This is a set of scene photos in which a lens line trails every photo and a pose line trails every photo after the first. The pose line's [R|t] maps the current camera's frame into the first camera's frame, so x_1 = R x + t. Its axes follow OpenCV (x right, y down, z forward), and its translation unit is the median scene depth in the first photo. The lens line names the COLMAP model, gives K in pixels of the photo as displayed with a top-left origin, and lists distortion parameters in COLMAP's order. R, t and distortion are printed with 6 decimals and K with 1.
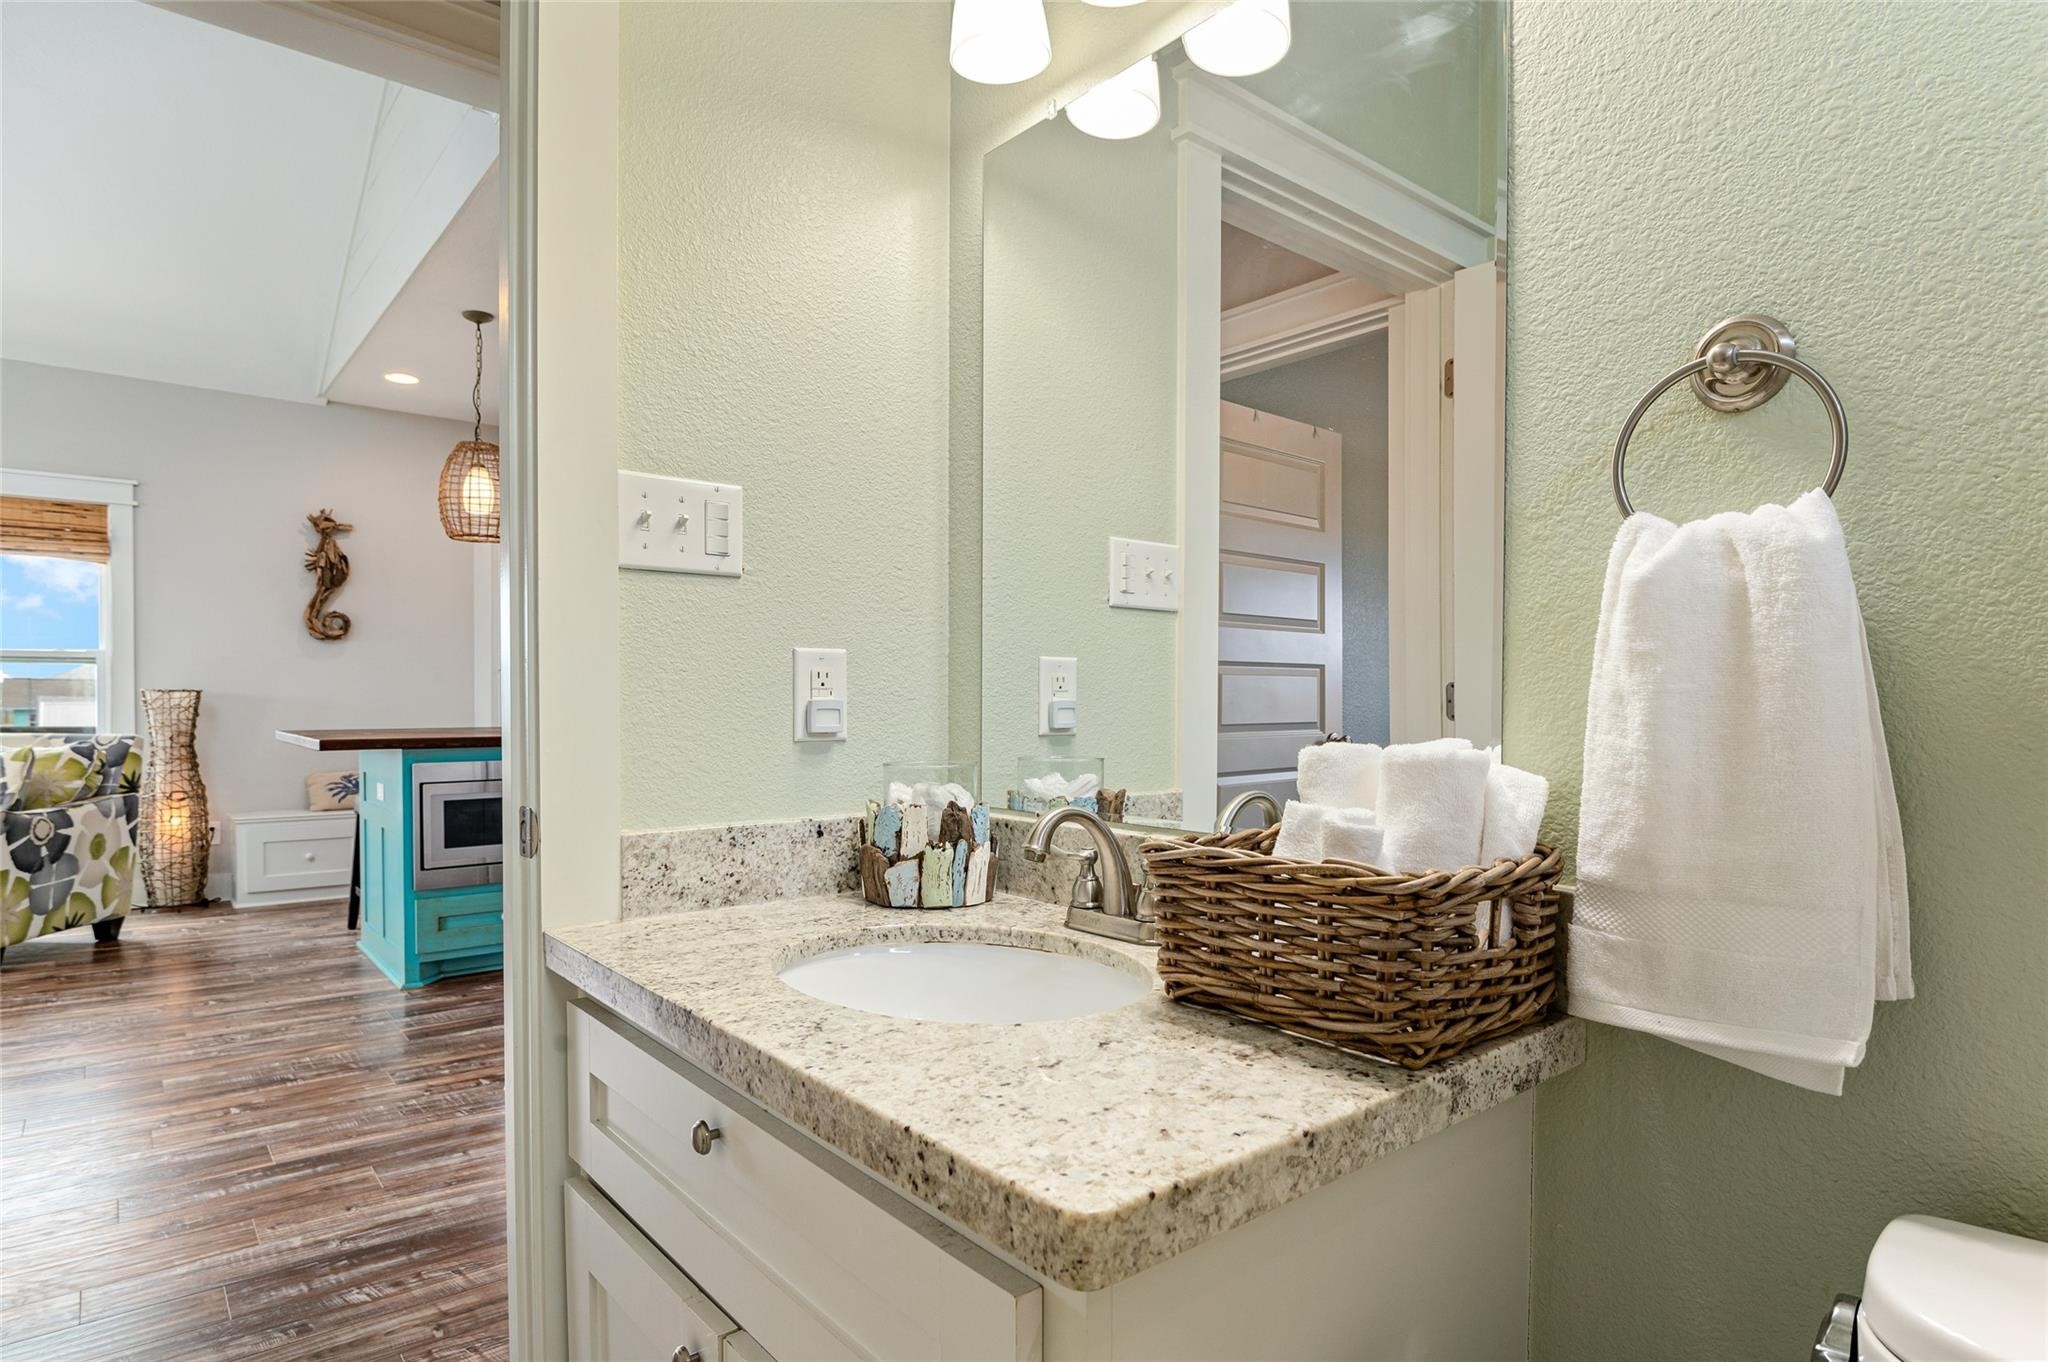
lens RADIAL K [[1111.9, 0, 1024.0], [0, 1111.9, 681.0], [0, 0, 1]] dist [0.002721, 0.000253]
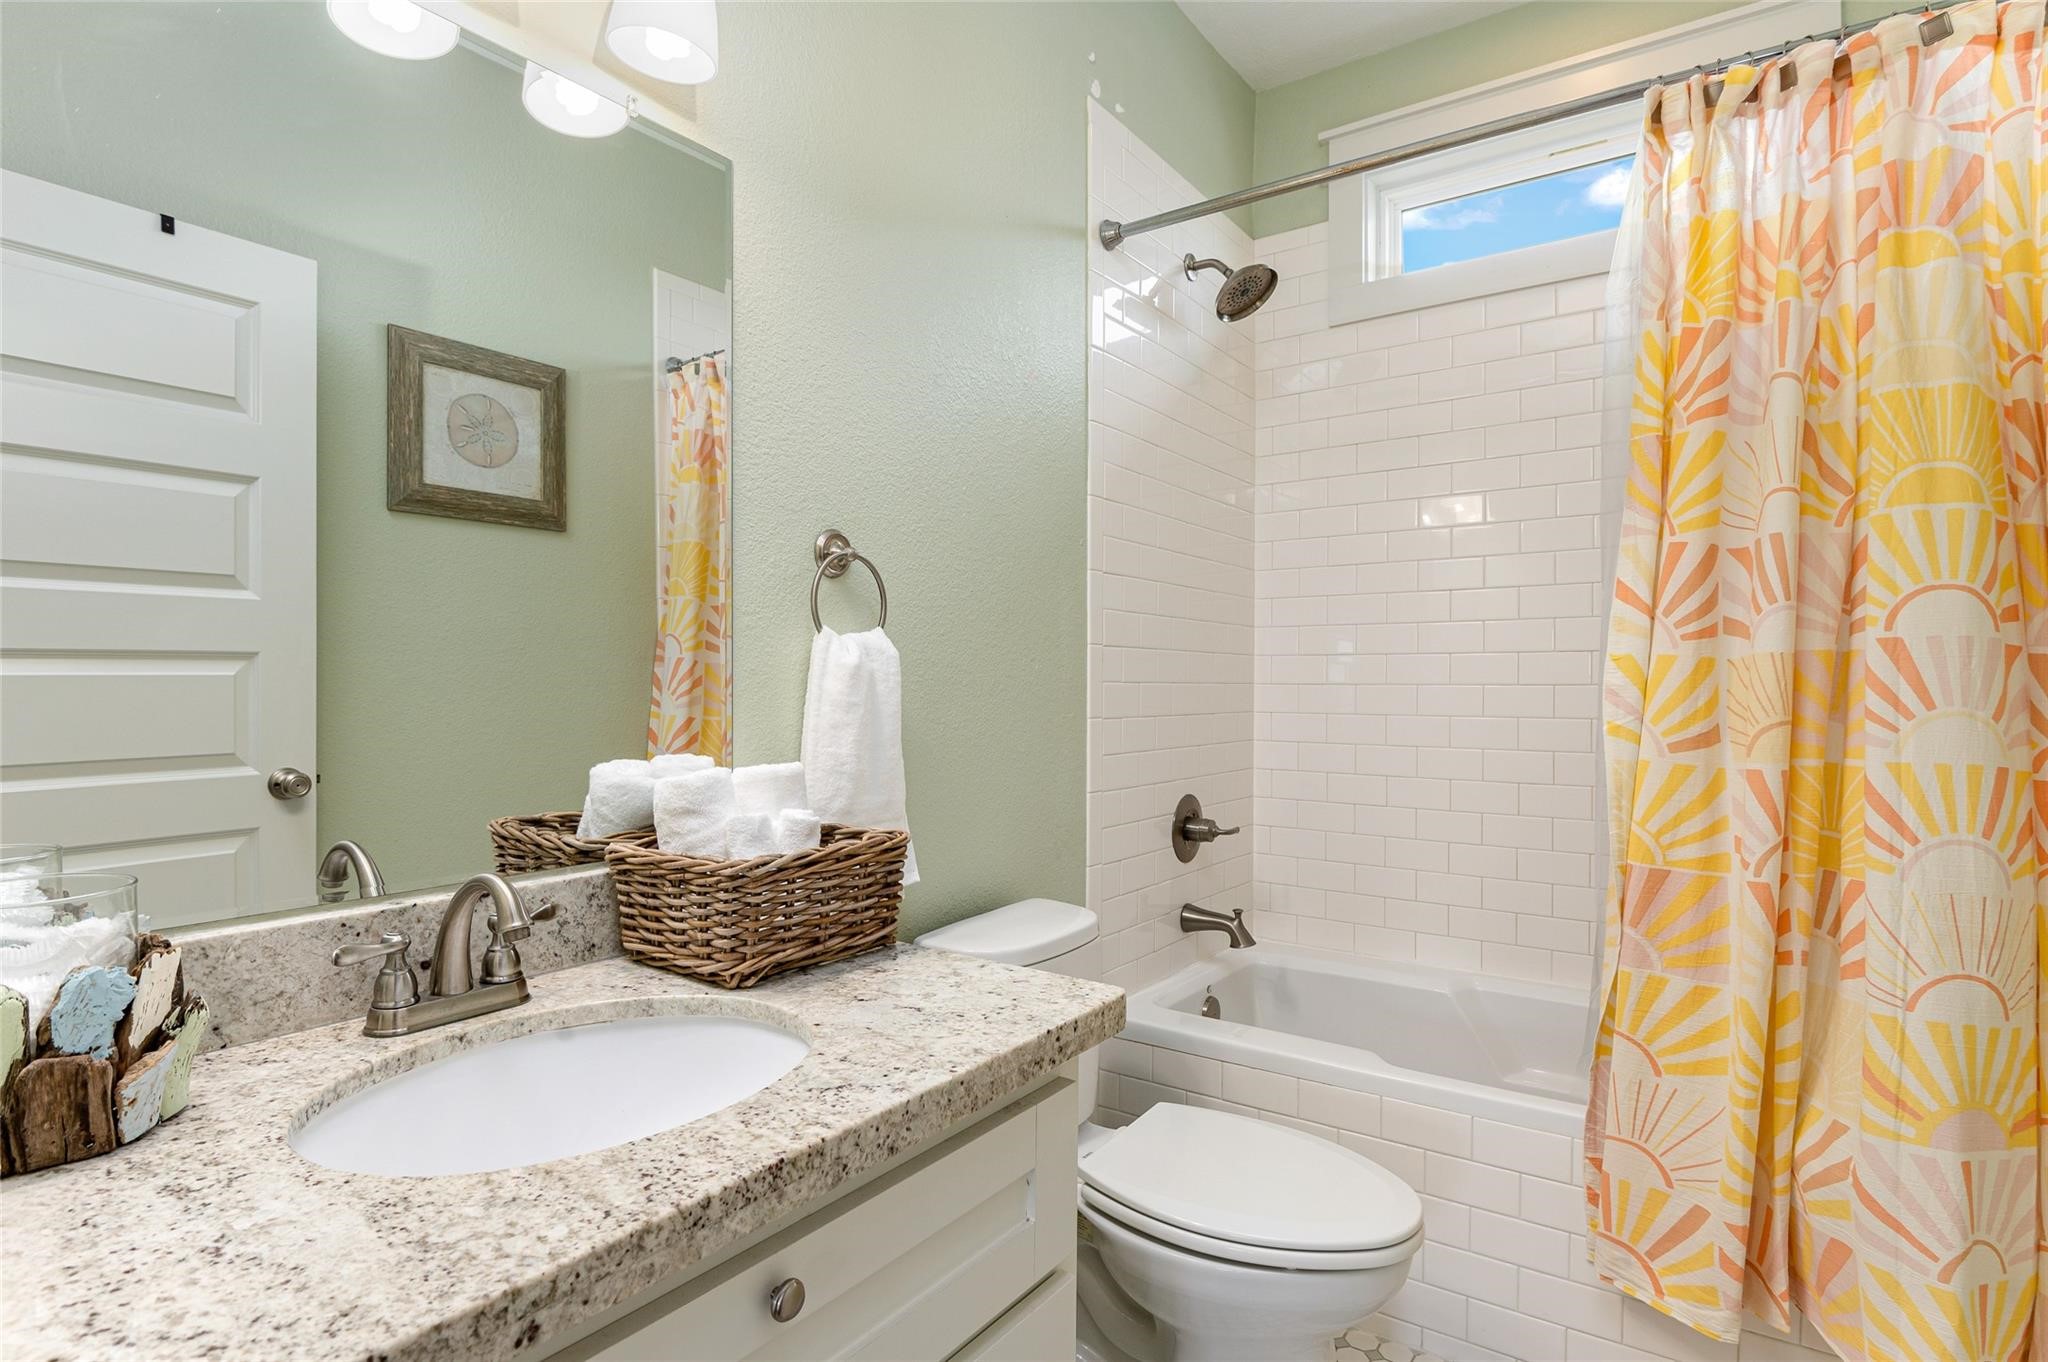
lens RADIAL K [[1048.3, 0, 1024.0], [0, 1048.3, 681.0], [0, 0, 1]] dist [-0.003374, -0.000579]
pose [[-0.268962, -0.002302, 0.963148, -1.239812], [-0.022766, 0.999733, -0.003968, -0.061976], [-0.962882, -0.022994, -0.268943, 1.194114]]
